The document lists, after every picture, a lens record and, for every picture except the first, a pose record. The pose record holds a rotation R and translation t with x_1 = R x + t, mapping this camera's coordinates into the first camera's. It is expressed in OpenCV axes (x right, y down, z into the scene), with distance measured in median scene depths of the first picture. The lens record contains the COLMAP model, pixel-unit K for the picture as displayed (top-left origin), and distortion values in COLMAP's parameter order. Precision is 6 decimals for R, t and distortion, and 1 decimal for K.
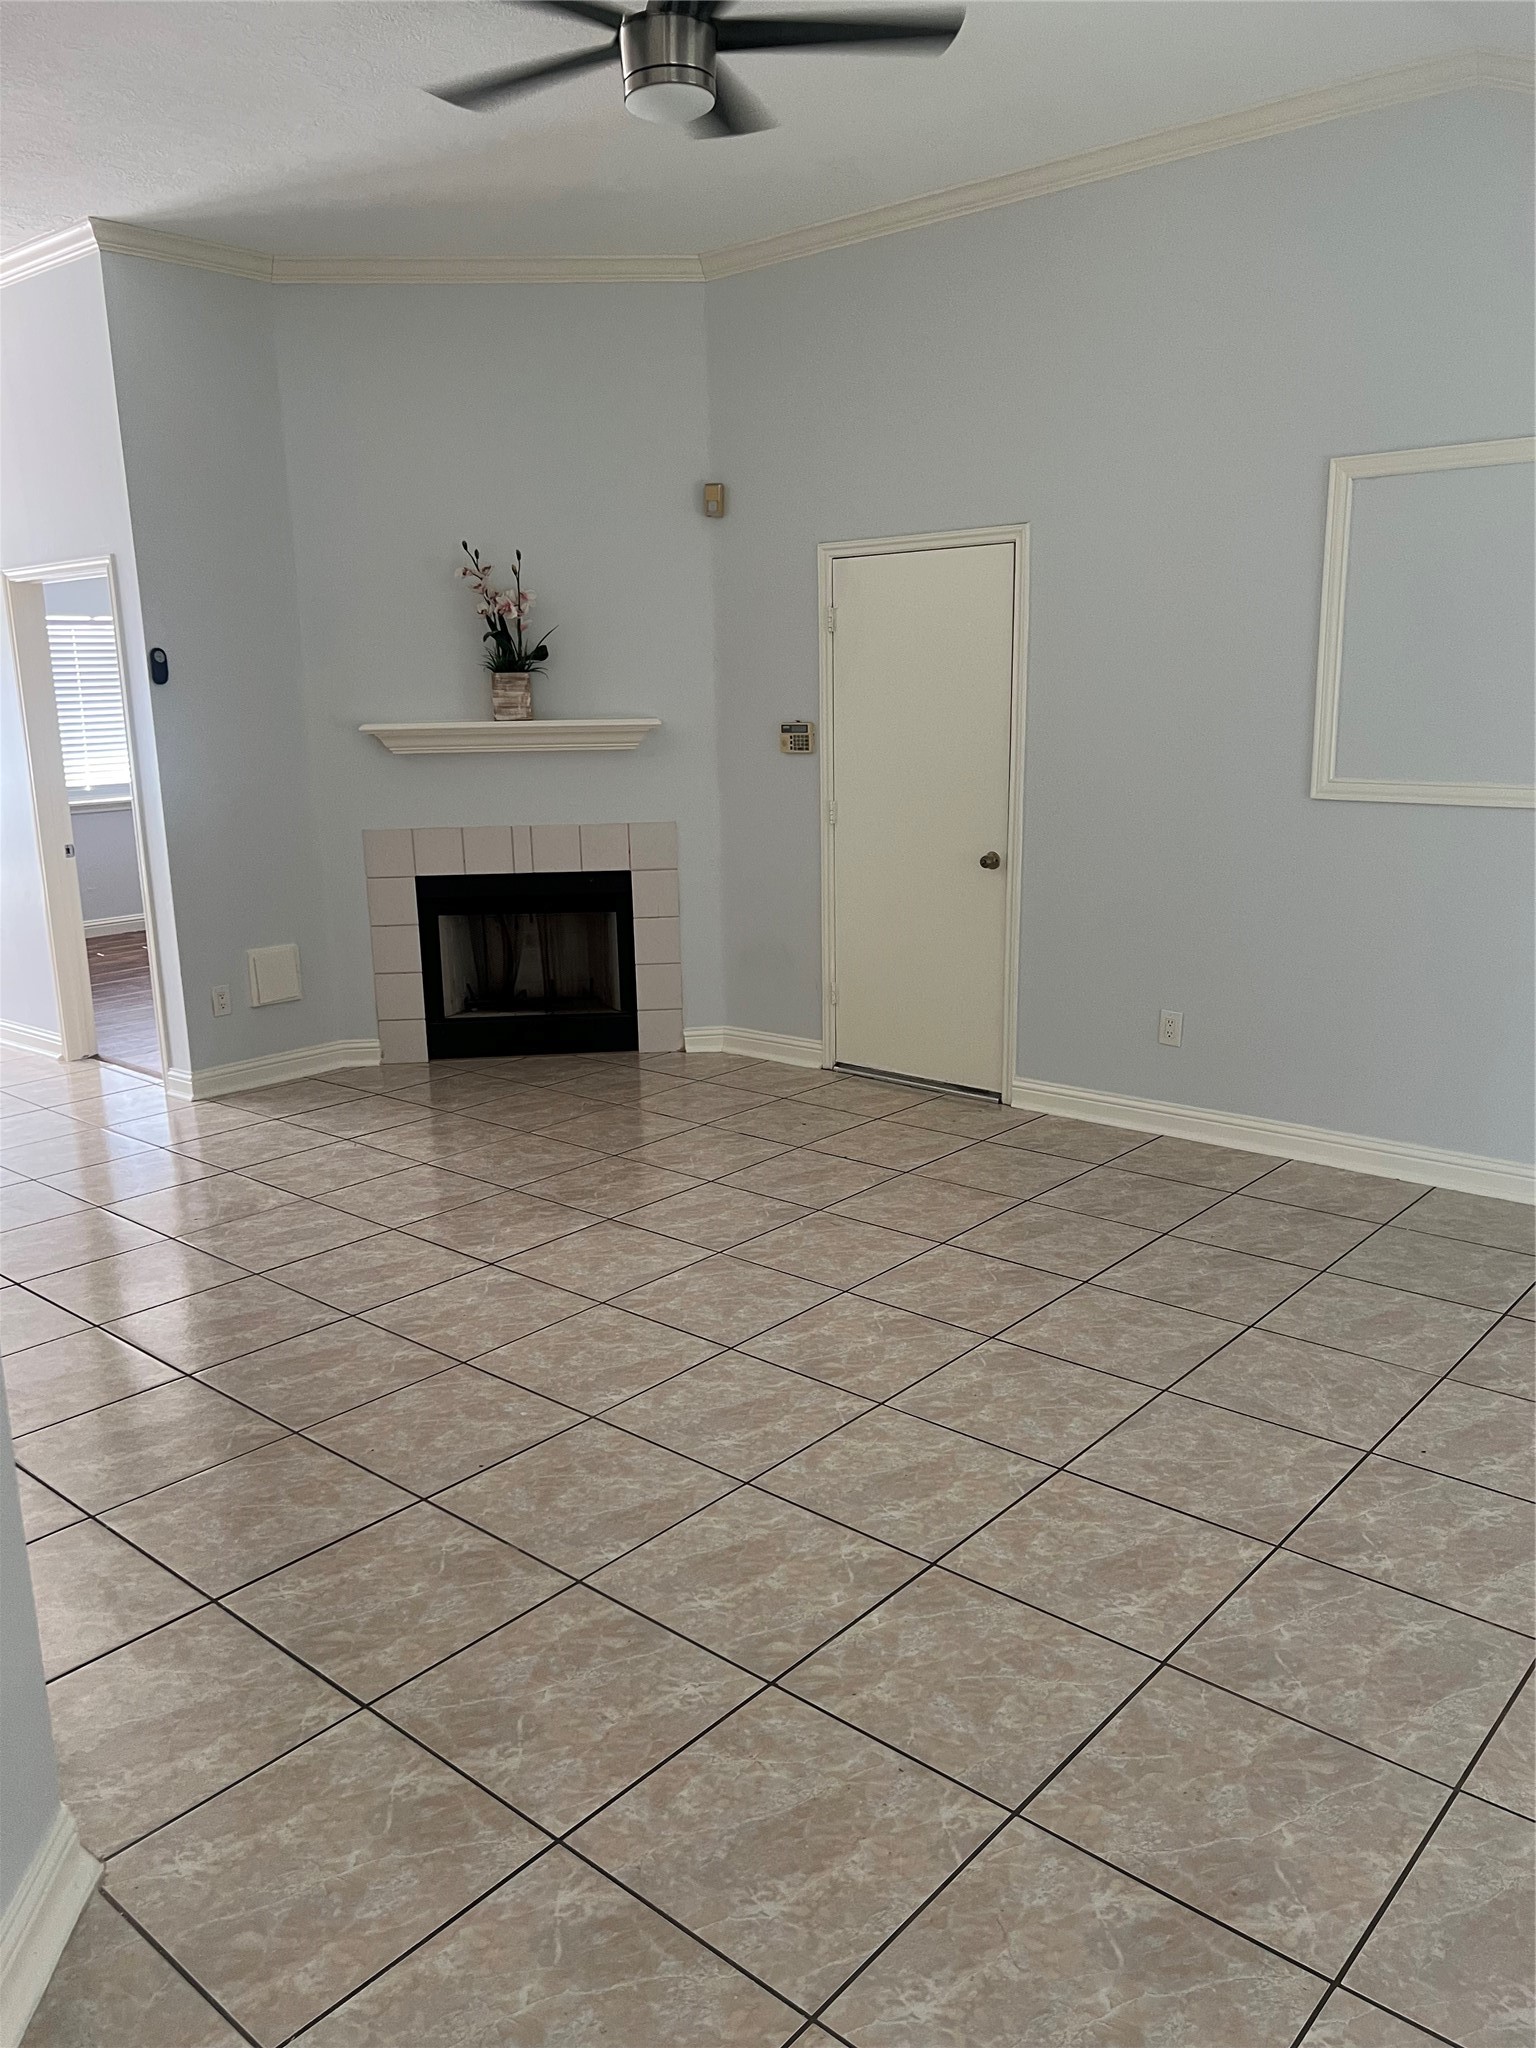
lens RADIAL K [[1549.7, 0, 769.2], [0, 1549.7, 1042.5], [0, 0, 1]] dist [0.045766, -0.036586]
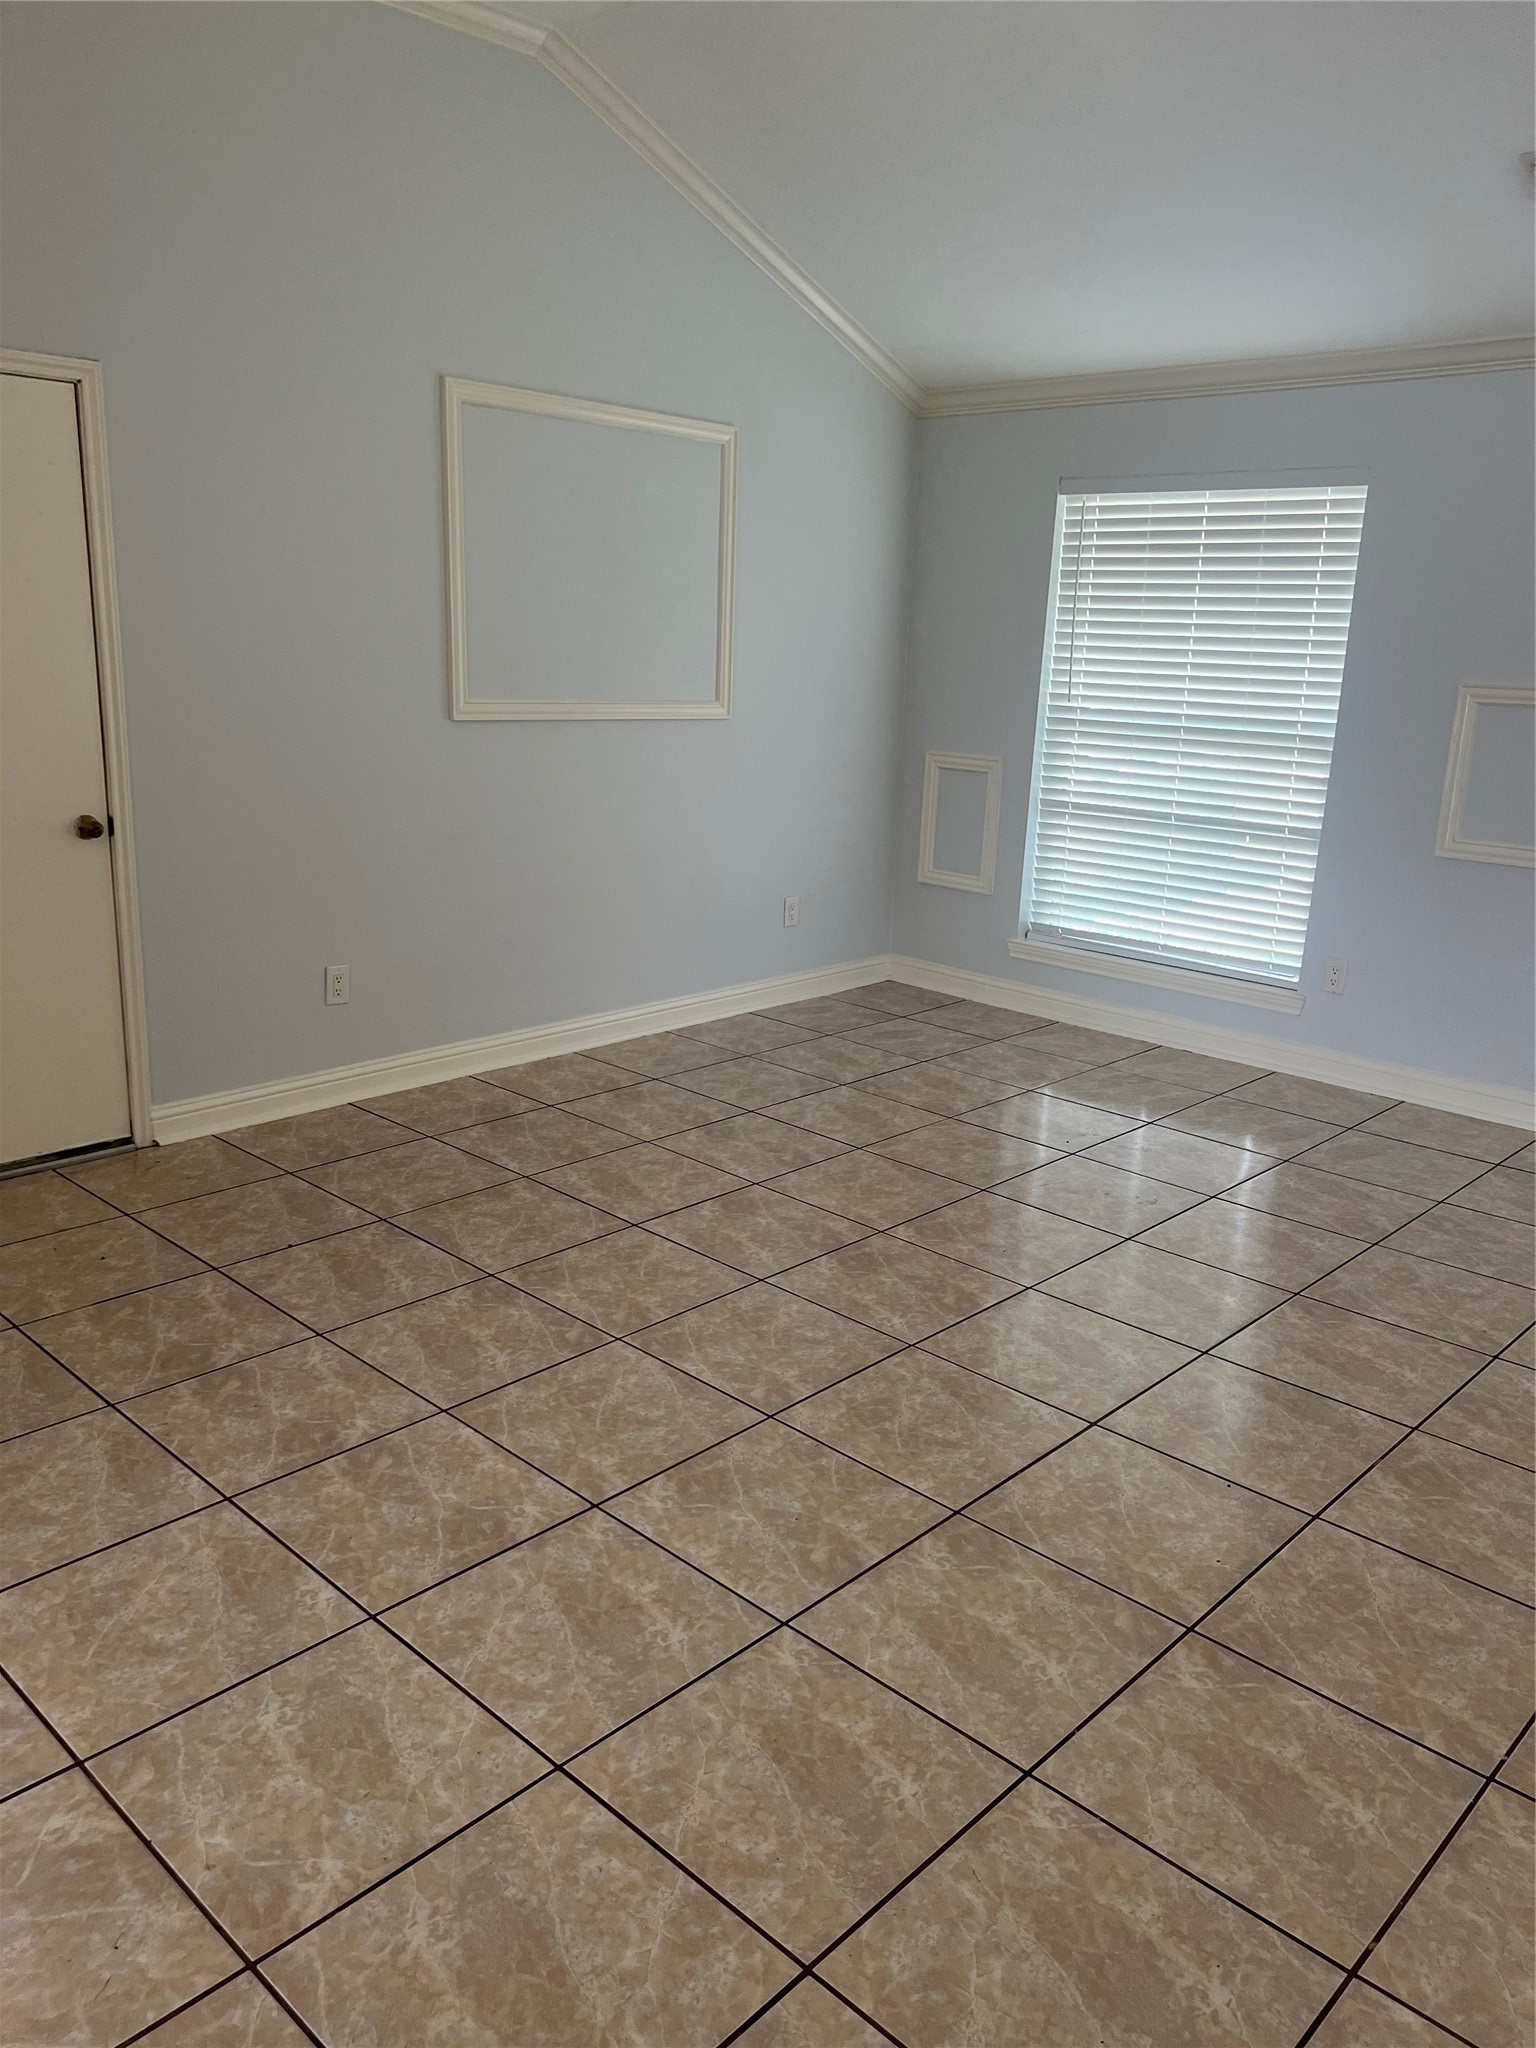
lens RADIAL K [[1549.7, 0, 769.7], [0, 1549.7, 1005.3], [0, 0, 1]] dist [0.045766, -0.036586]
pose [[0.038442, -0.223633, 0.973915, -0.698578], [0.194710, 0.957630, 0.212209, -0.160259], [-0.980107, 0.181473, 0.080357, 0.793865]]
